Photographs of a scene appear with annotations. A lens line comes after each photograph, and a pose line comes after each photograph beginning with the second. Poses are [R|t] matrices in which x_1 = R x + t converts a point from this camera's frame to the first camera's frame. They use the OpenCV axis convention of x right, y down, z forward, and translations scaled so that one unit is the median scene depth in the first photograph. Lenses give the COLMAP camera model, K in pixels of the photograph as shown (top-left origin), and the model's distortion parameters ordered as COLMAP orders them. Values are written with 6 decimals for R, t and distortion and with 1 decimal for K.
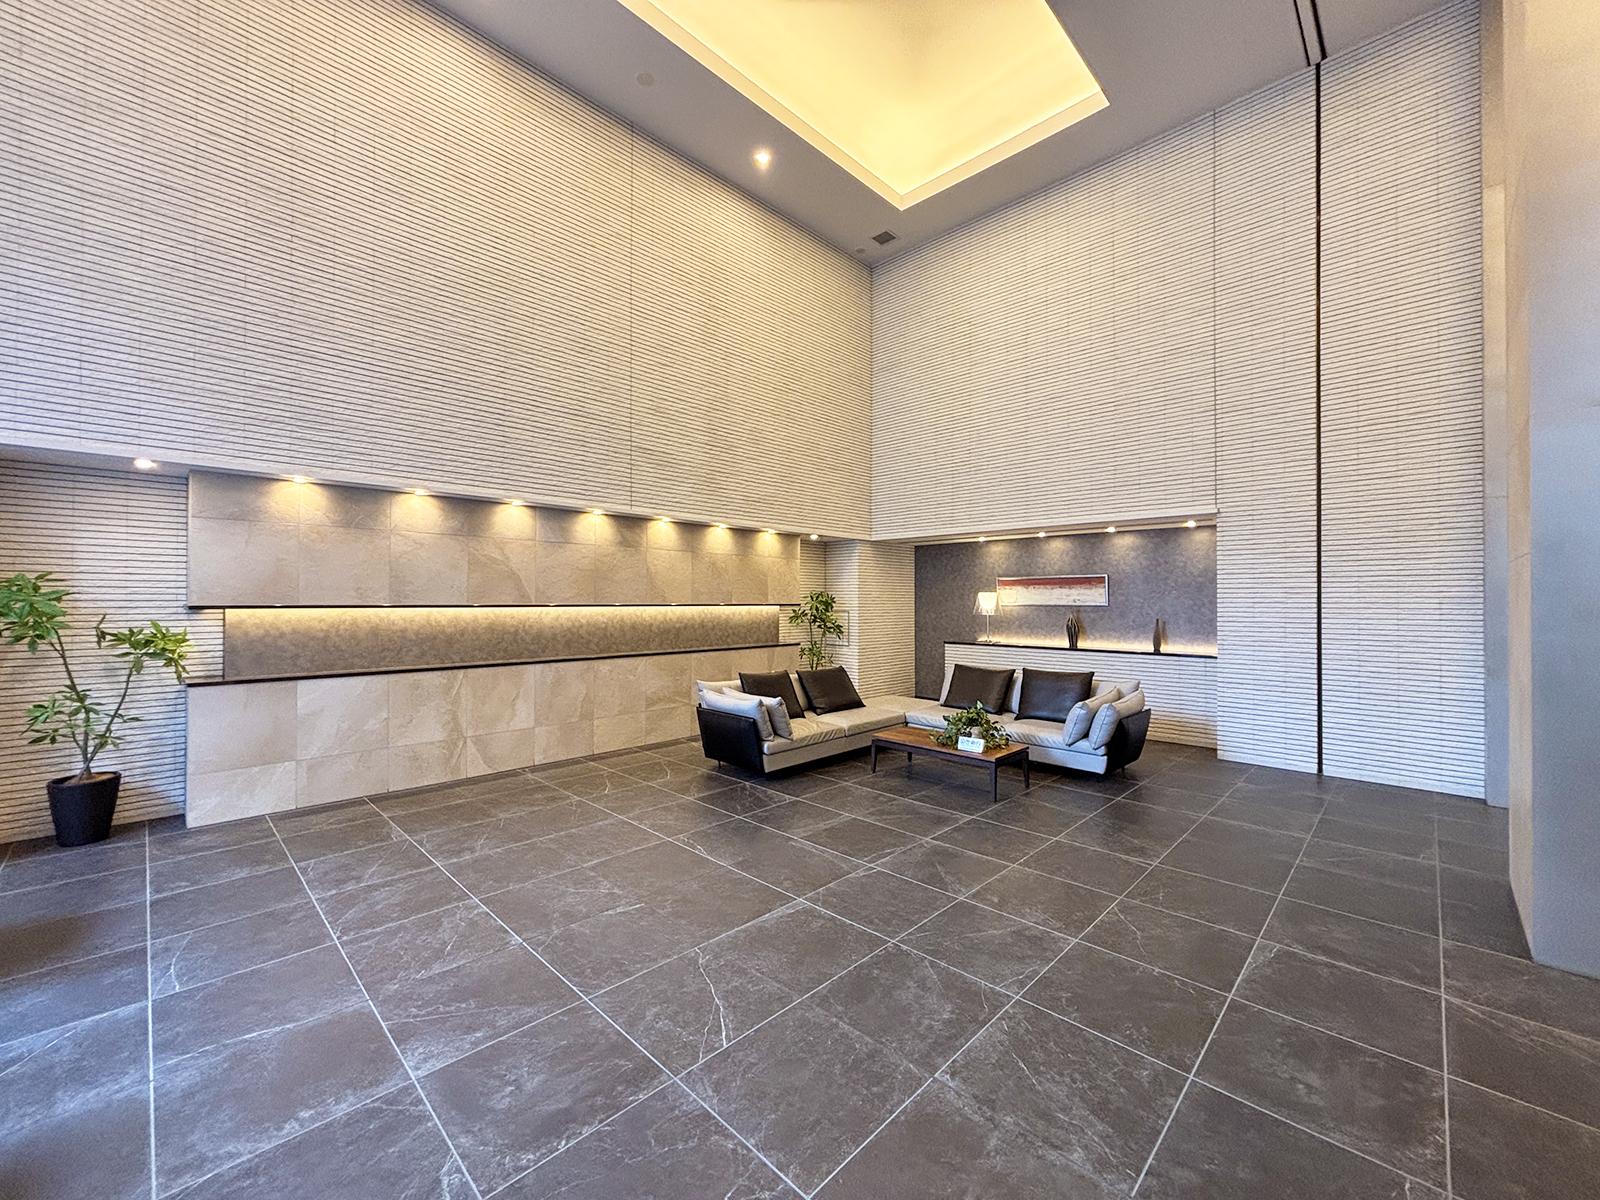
lens RADIAL K [[648.6, 0, 807.5], [0, 648.6, 597.8], [0, 0, 1]] dist [-0.001138, 0.000006]
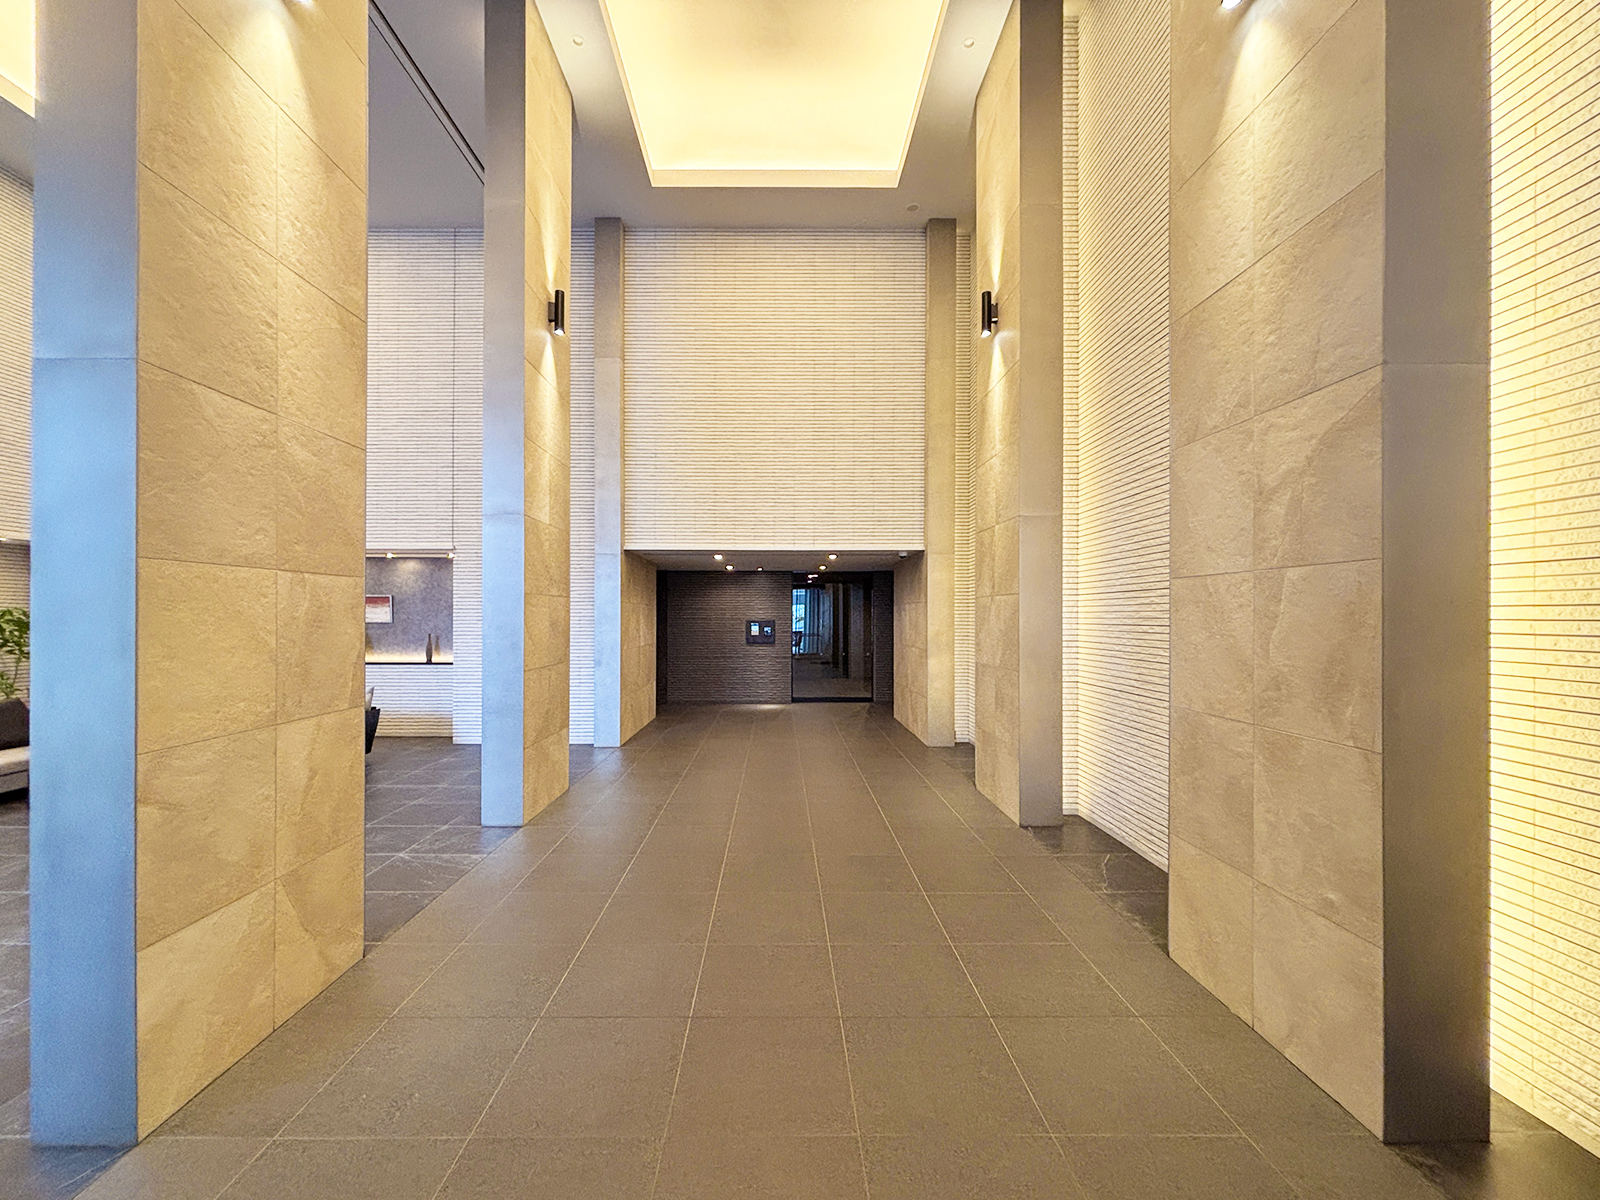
lens RADIAL K [[648.6, 0, 796.1], [0, 648.6, 612.6], [0, 0, 1]] dist [-0.001138, 0.000006]
pose [[0.696224, 0.002398, 0.717820, 0.154855], [-0.002260, 0.999997, -0.001149, -0.005813], [-0.717821, -0.000822, 0.696227, -0.292407]]
